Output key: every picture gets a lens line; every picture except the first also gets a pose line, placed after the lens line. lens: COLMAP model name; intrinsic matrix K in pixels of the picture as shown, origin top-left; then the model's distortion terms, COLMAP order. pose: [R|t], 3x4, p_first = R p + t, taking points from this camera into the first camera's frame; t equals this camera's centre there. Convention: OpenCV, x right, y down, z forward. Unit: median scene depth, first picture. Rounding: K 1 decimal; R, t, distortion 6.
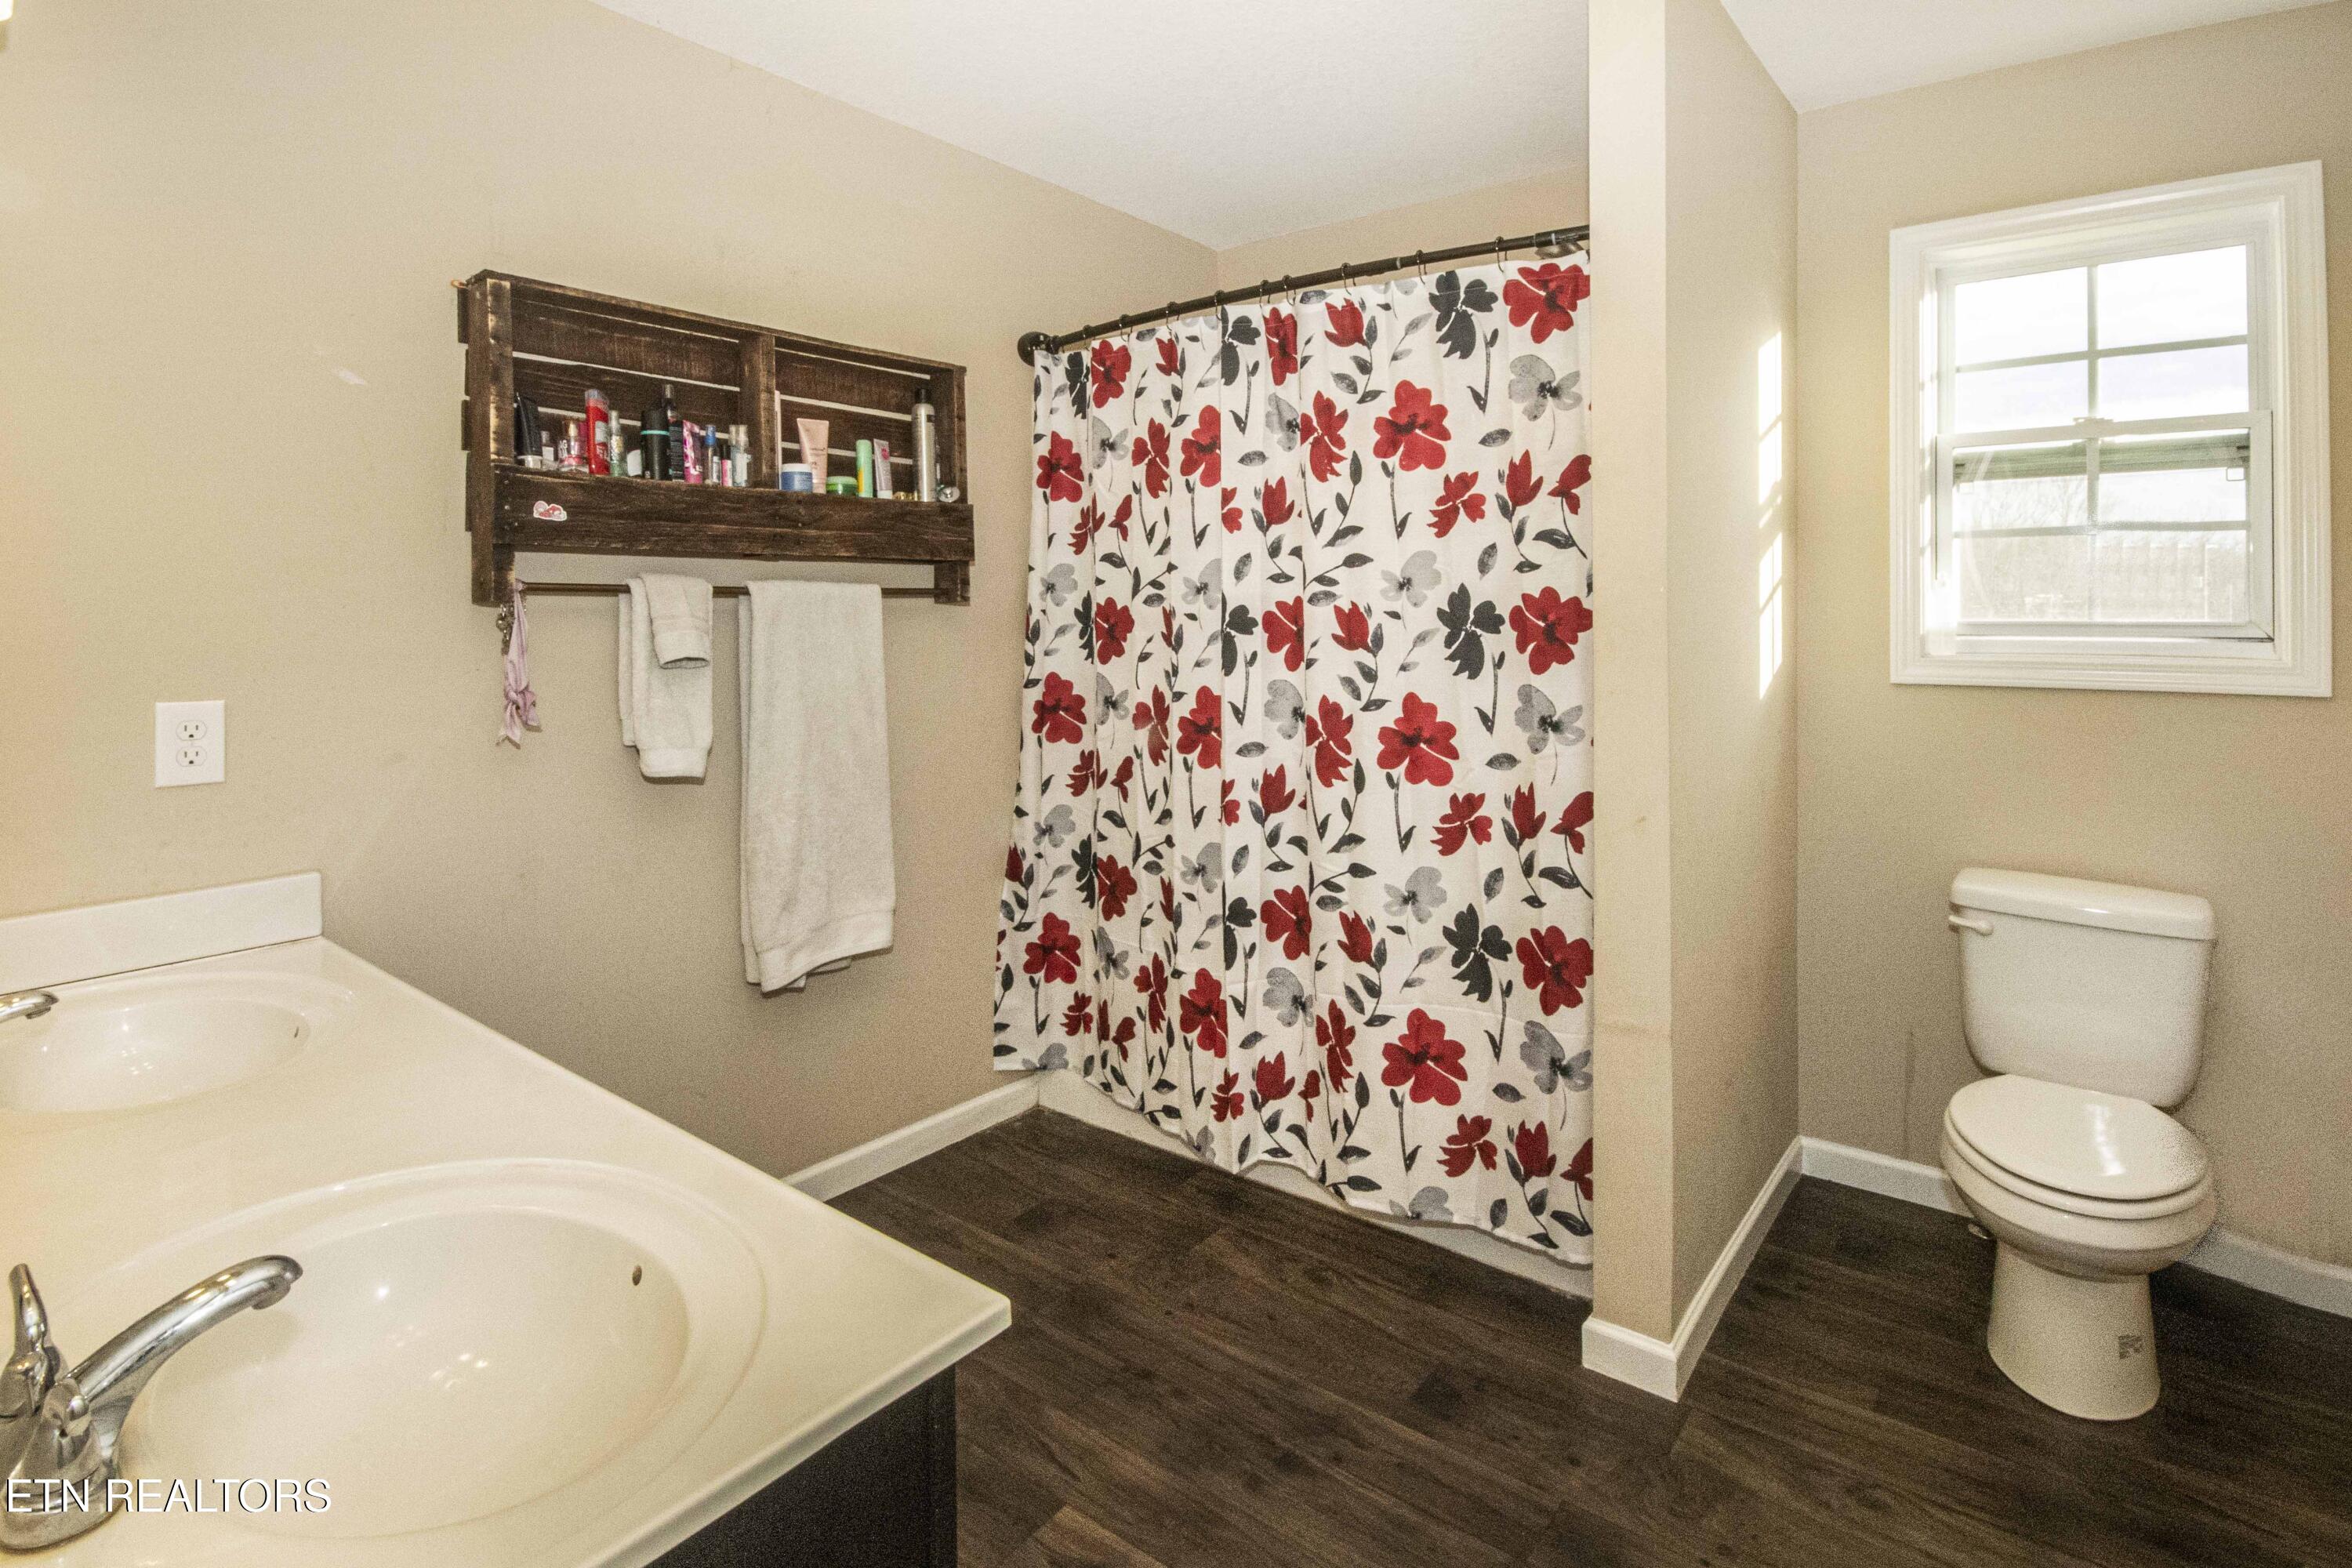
lens RADIAL K [[1176.9, 0, 1178.5], [0, 1176.9, 779.5], [0, 0, 1]] dist [0.003011, 0.000214]
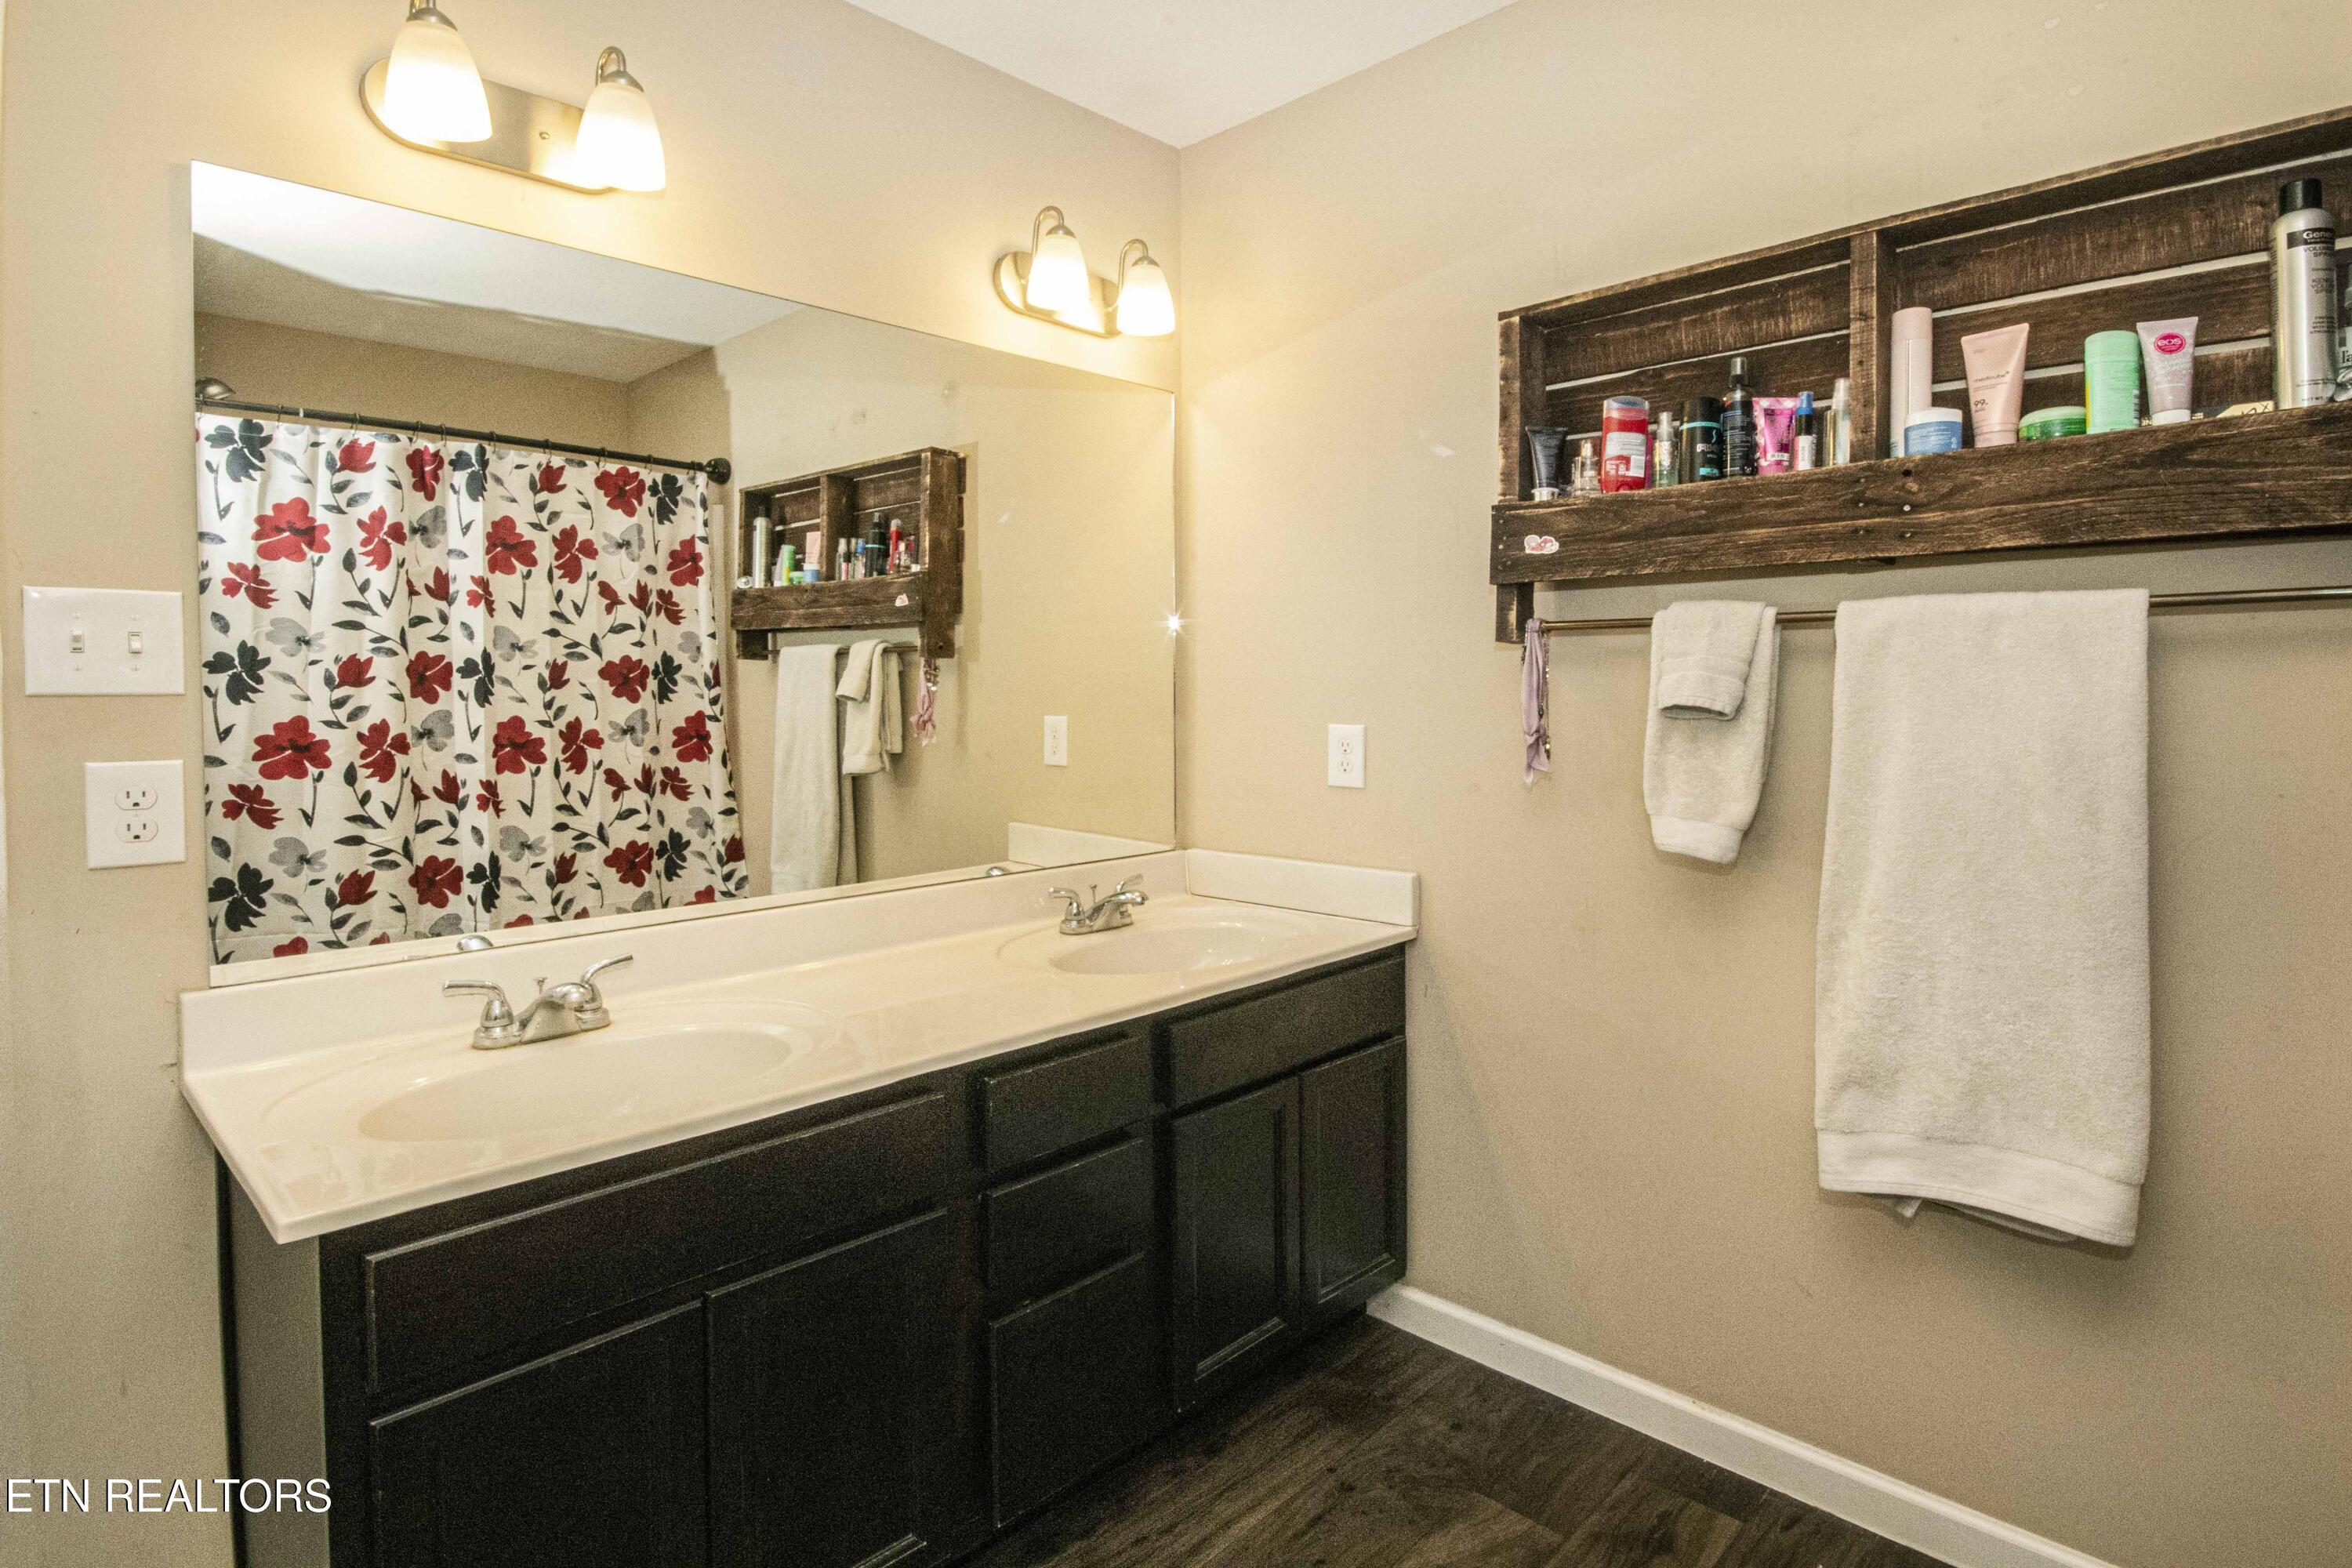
lens RADIAL K [[1176.9, 0, 1175.5], [0, 1176.9, 793.5], [0, 0, 1]] dist [0.003011, 0.000214]
pose [[-0.105973, 0.085467, -0.990689, 0.388711], [-0.146821, 0.984034, 0.100598, -0.072743], [0.983470, 0.156114, -0.091732, 0.723022]]
